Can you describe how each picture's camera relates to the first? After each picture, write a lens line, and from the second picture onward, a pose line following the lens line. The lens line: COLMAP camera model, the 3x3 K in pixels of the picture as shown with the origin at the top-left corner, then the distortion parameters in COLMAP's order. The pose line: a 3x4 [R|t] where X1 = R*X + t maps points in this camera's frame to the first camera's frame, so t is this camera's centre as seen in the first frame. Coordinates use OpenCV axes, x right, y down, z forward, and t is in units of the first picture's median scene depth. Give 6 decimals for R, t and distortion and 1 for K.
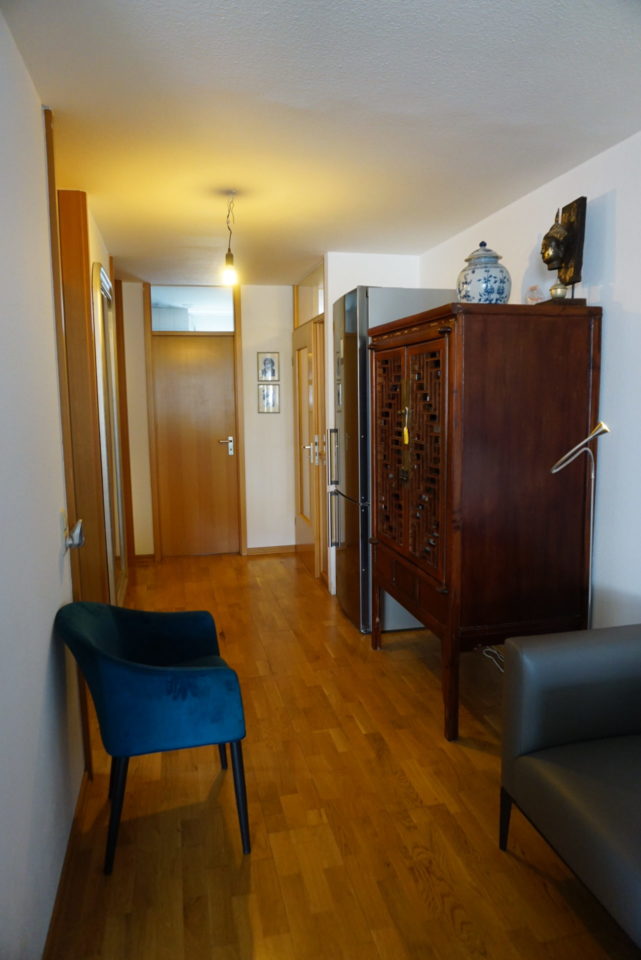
lens RADIAL K [[653.4, 0, 320.5], [0, 653.4, 480.0], [0, 0, 1]] dist [-0.002841, -0.001147]
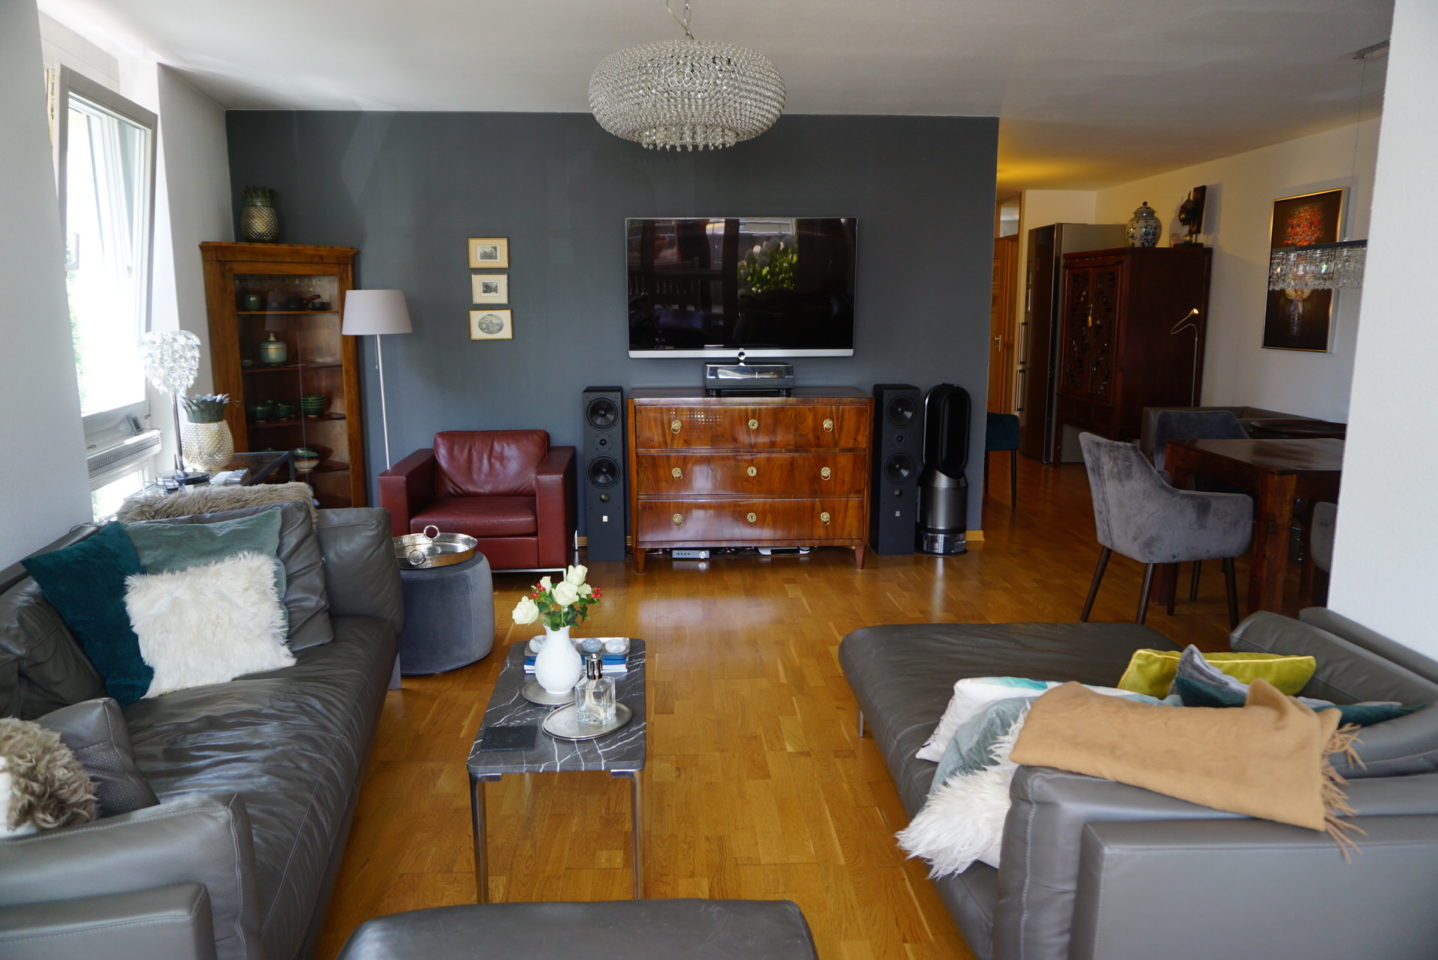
lens RADIAL K [[978.8, 0, 719.0], [0, 978.8, 480.0], [0, 0, 1]] dist [-0.002841, -0.001147]
pose [[0.986087, 0.037952, -0.161838, -0.396892], [-0.029592, 0.998115, 0.053759, 0.237505], [0.163573, -0.048222, 0.985352, -1.693423]]
